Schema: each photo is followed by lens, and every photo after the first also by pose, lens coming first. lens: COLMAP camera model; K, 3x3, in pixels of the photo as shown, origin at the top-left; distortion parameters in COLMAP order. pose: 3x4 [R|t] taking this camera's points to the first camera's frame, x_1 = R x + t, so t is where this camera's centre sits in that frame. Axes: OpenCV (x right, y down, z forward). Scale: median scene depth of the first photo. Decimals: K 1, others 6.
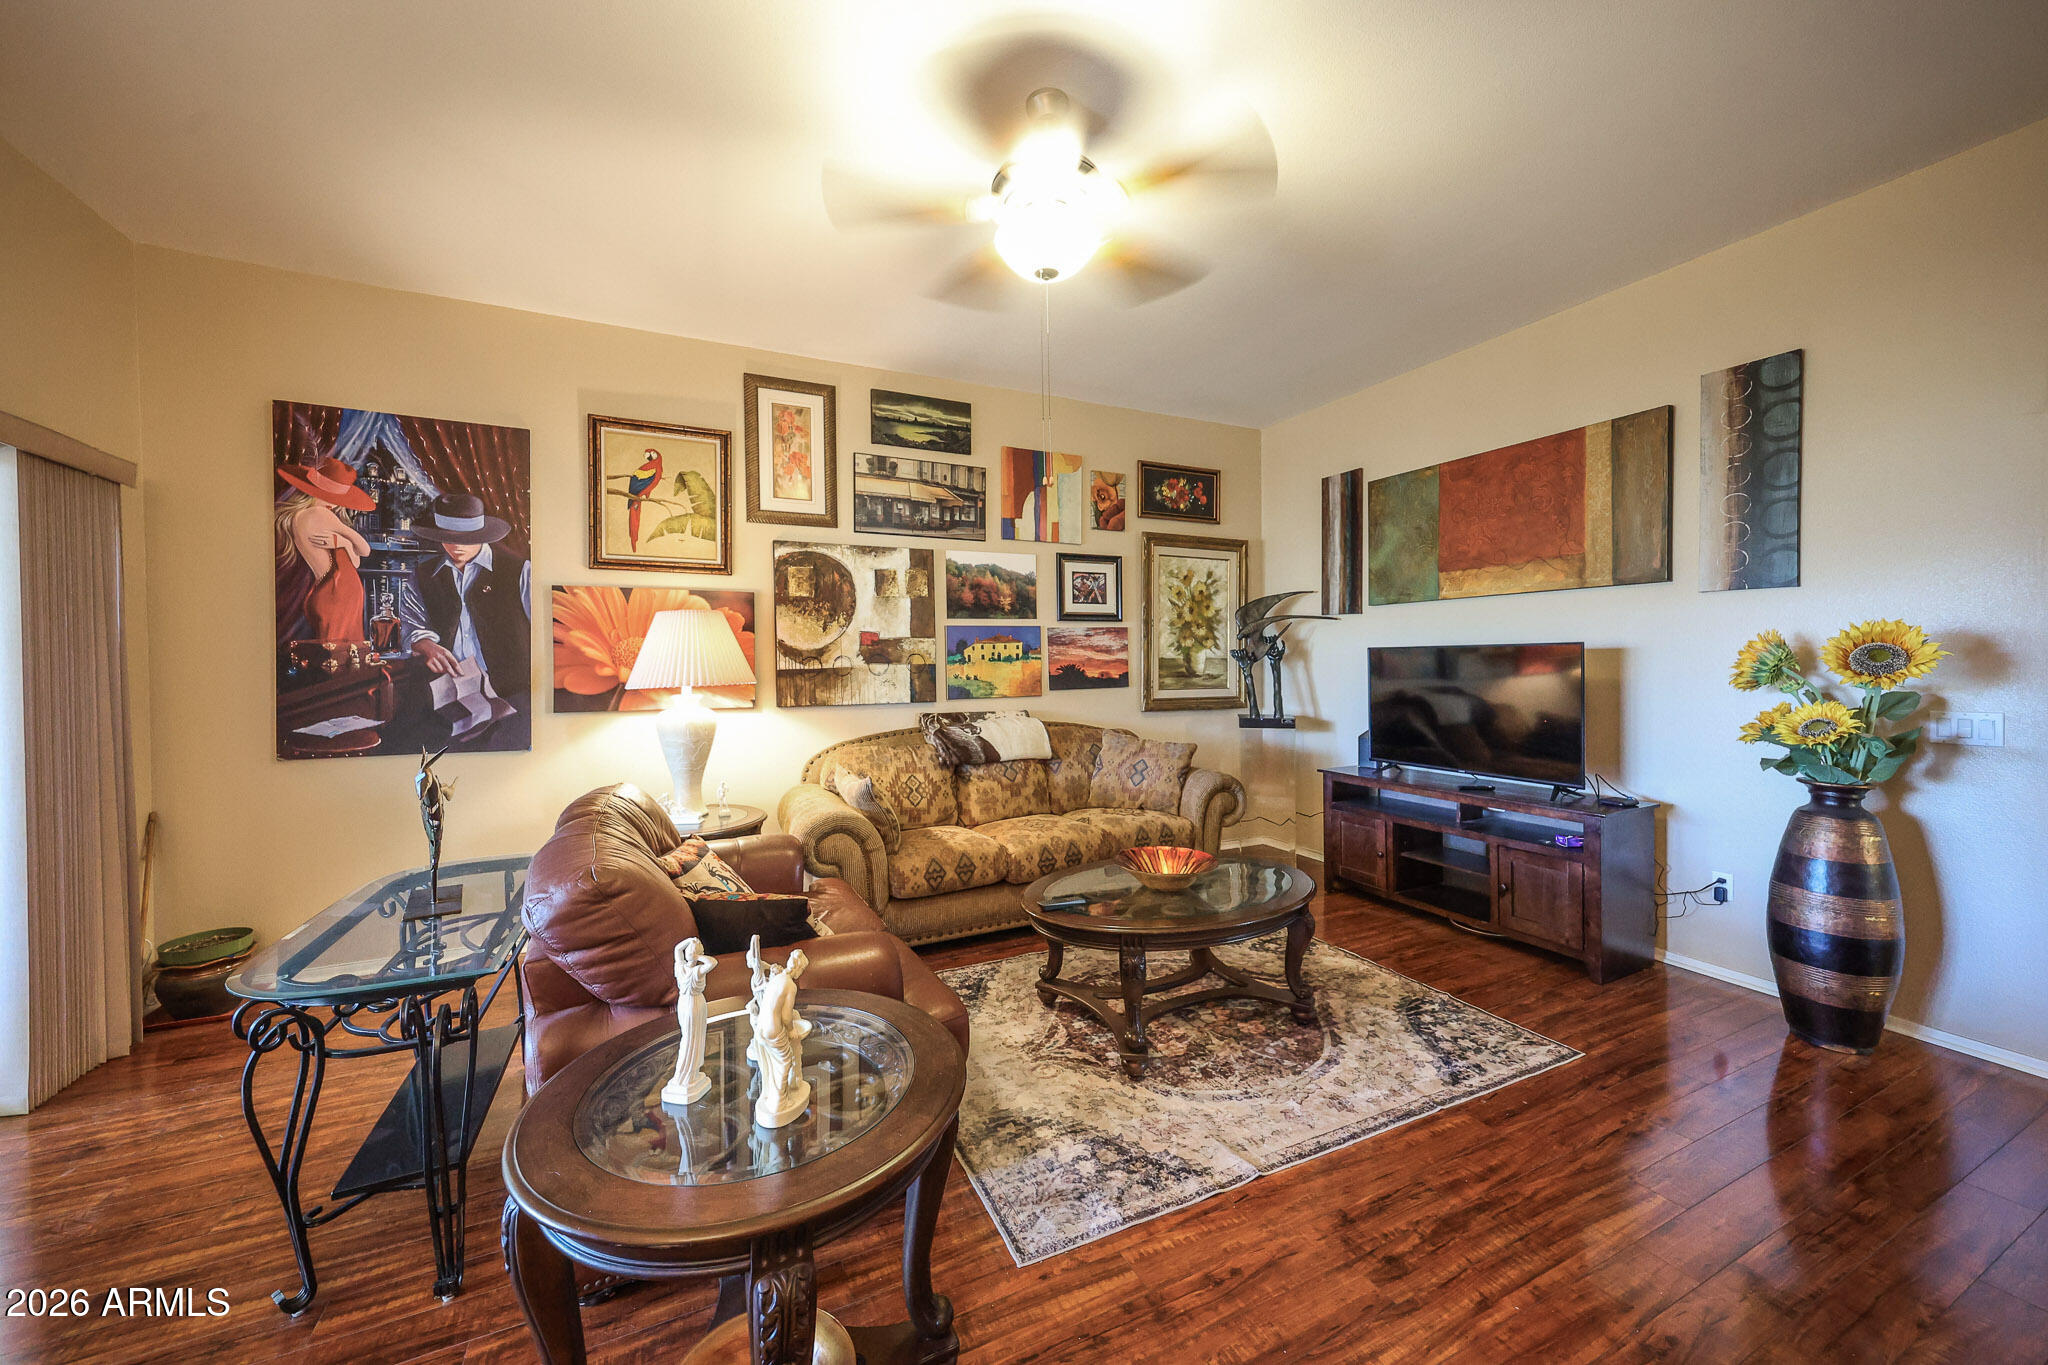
lens RADIAL K [[739.8, 0, 1025.4], [0, 739.8, 677.8], [0, 0, 1]] dist [0.009646, -0.000074]
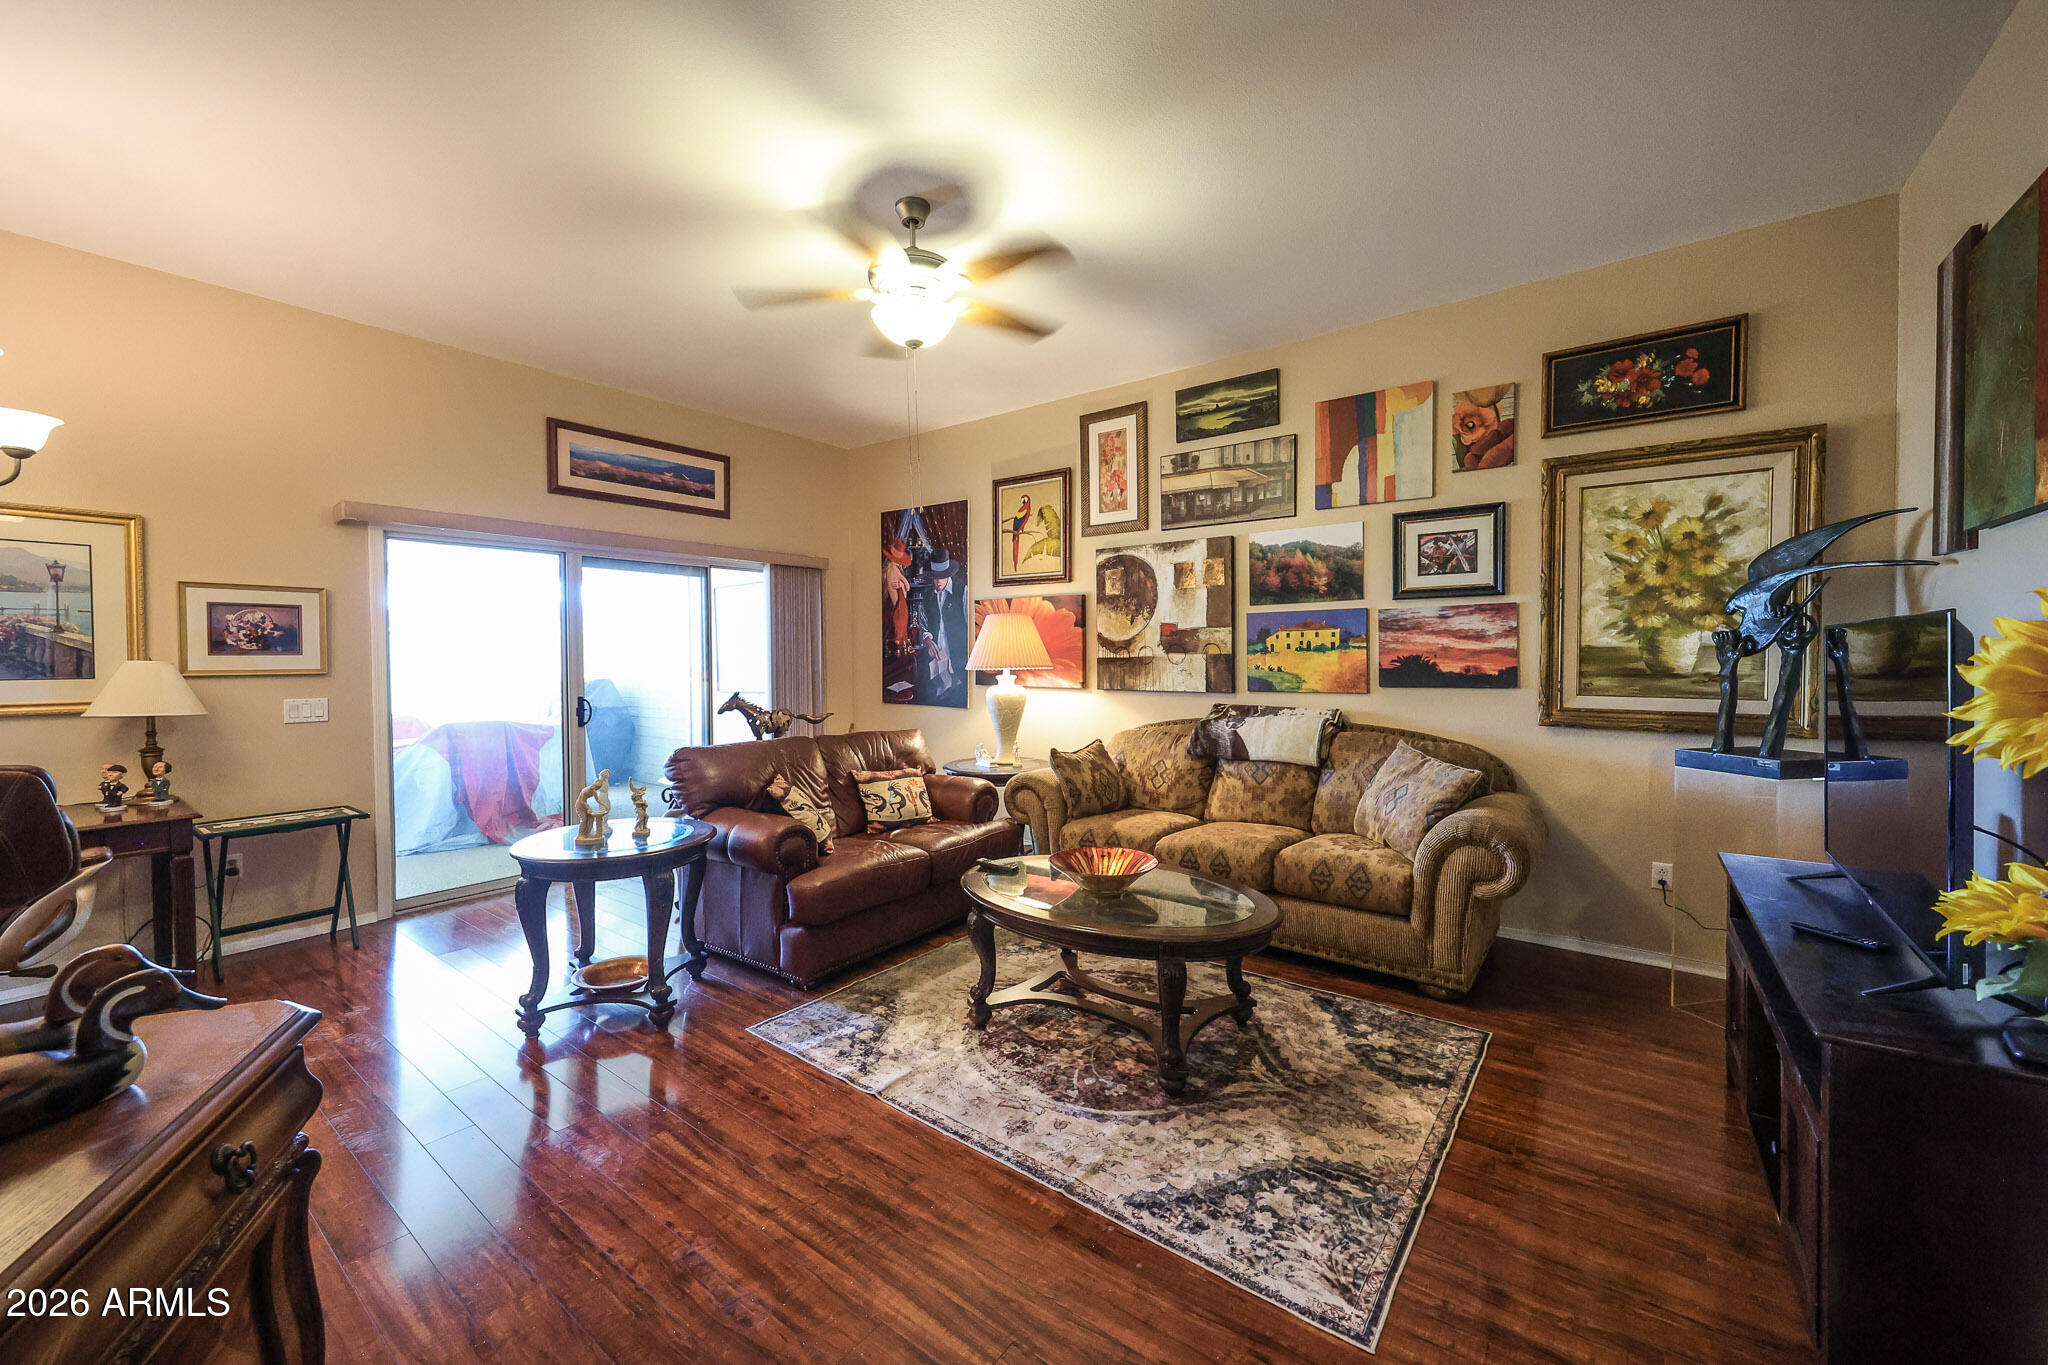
lens RADIAL K [[781.6, 0, 1024.0], [0, 781.6, 682.5], [0, 0, 1]] dist [-0.000938, -0.000134]
pose [[0.459057, 0.036584, -0.887653, 0.685936], [-0.020761, 0.999321, 0.030450, -0.006933], [0.888164, 0.004450, 0.459504, 0.298901]]
